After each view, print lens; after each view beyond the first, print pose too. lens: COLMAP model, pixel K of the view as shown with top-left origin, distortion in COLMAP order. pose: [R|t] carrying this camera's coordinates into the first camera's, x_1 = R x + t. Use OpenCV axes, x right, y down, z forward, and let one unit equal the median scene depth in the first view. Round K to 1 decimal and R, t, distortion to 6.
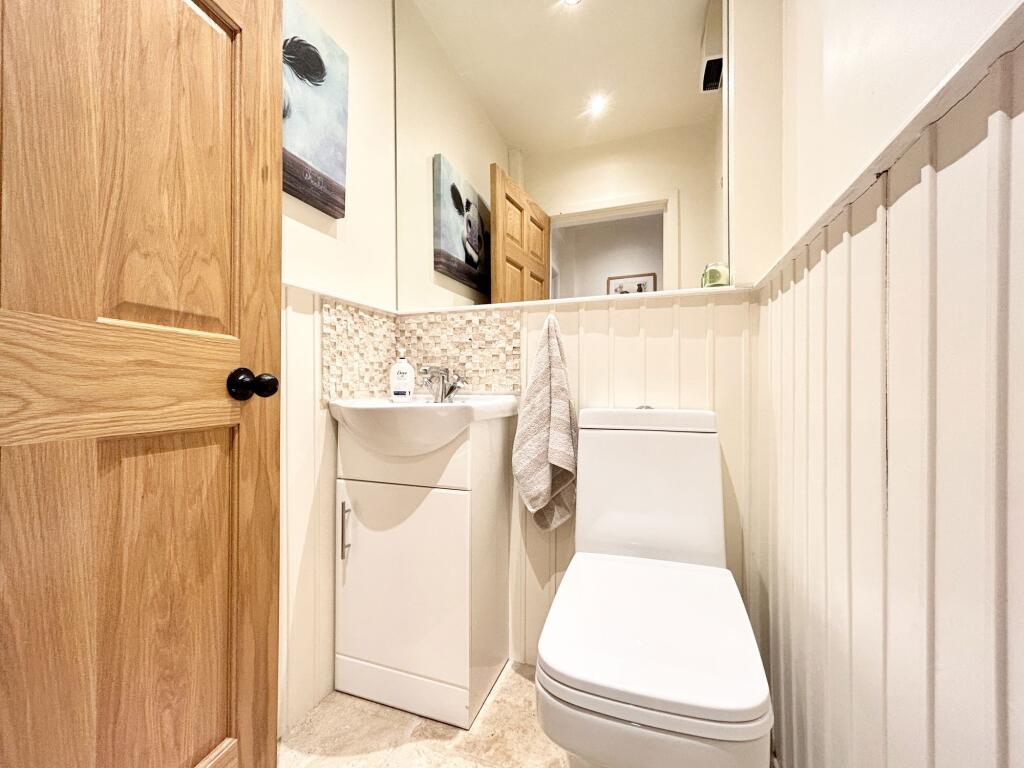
lens RADIAL K [[415.9, 0, 508.4], [0, 415.9, 383.2], [0, 0, 1]] dist [-0.000653, -0.000157]
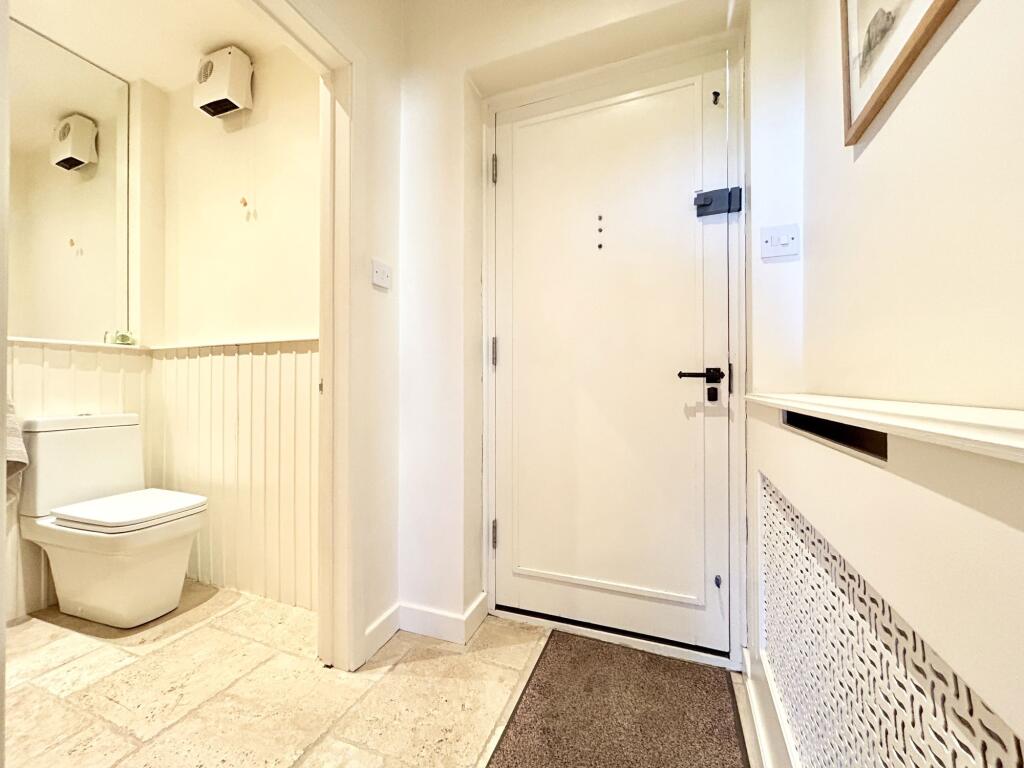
lens RADIAL K [[415.9, 0, 508.4], [0, 415.9, 383.2], [0, 0, 1]] dist [-0.000653, -0.000157]
pose [[0.035108, 0.006344, 0.999363, -1.224348], [-0.001000, 0.999980, -0.006313, -0.055814], [-0.999383, -0.000777, 0.035113, -0.704319]]
